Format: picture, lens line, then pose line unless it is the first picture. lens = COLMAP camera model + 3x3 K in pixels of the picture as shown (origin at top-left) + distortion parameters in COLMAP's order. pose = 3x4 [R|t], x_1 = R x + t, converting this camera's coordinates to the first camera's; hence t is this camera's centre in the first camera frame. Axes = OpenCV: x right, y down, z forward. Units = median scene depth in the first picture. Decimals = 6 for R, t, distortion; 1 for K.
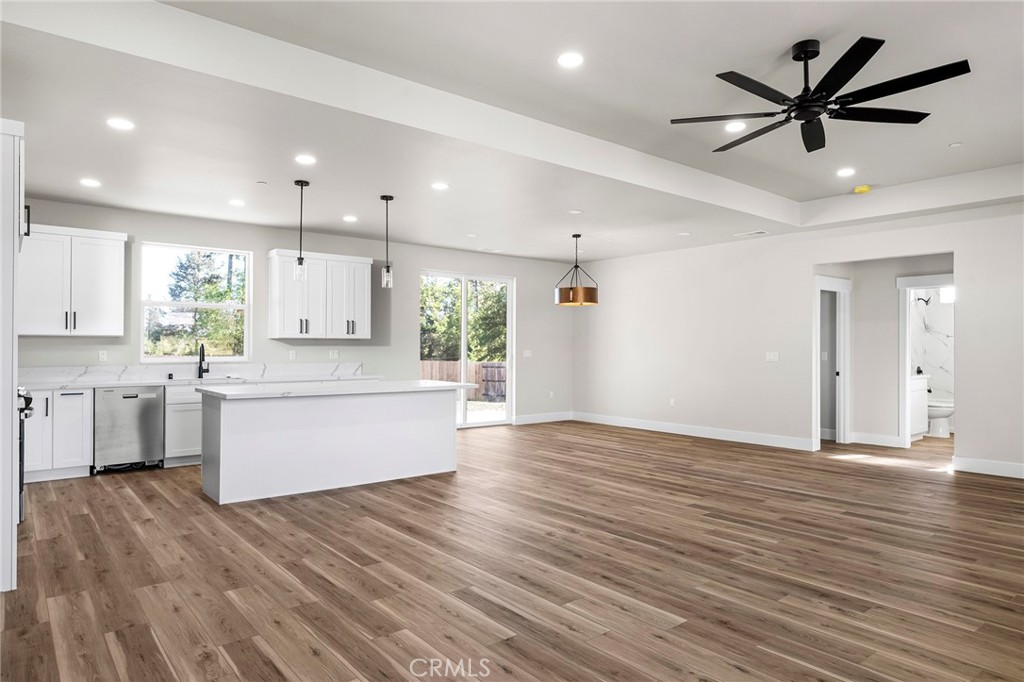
lens RADIAL K [[627.7, 0, 515.6], [0, 627.7, 343.8], [0, 0, 1]] dist [0.000992, -0.000387]
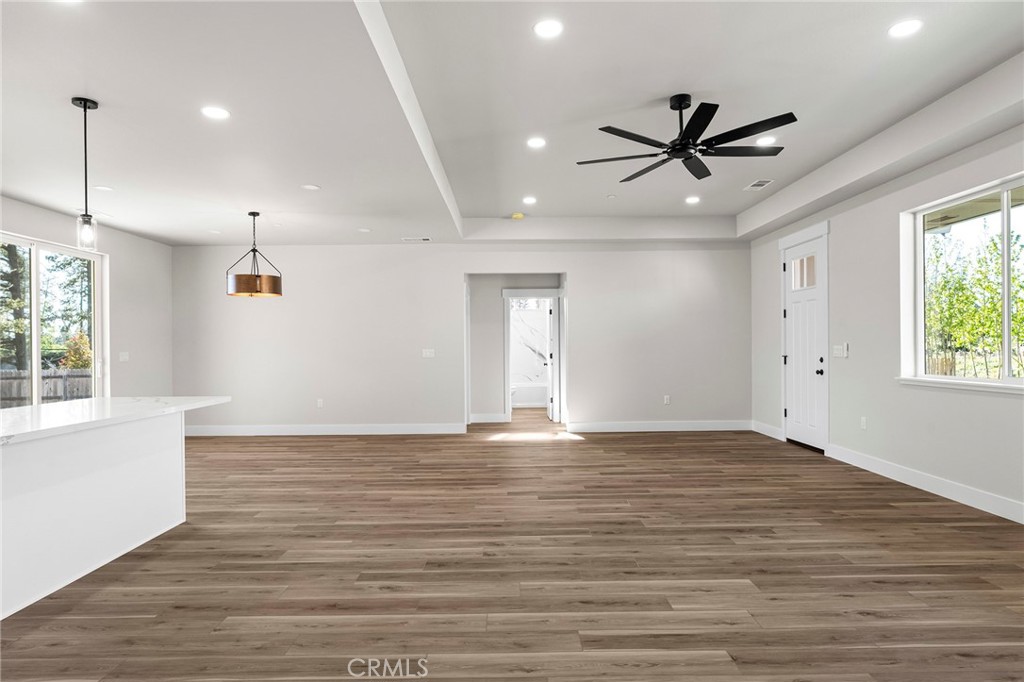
lens RADIAL K [[579.0, 0, 514.5], [0, 579.0, 350.6], [0, 0, 1]] dist [0.000366, 0.001144]
pose [[0.629494, -0.015313, 0.776855, -0.382564], [0.006568, 0.999875, 0.014388, 0.002971], [-0.776978, -0.003955, 0.629516, 0.317775]]
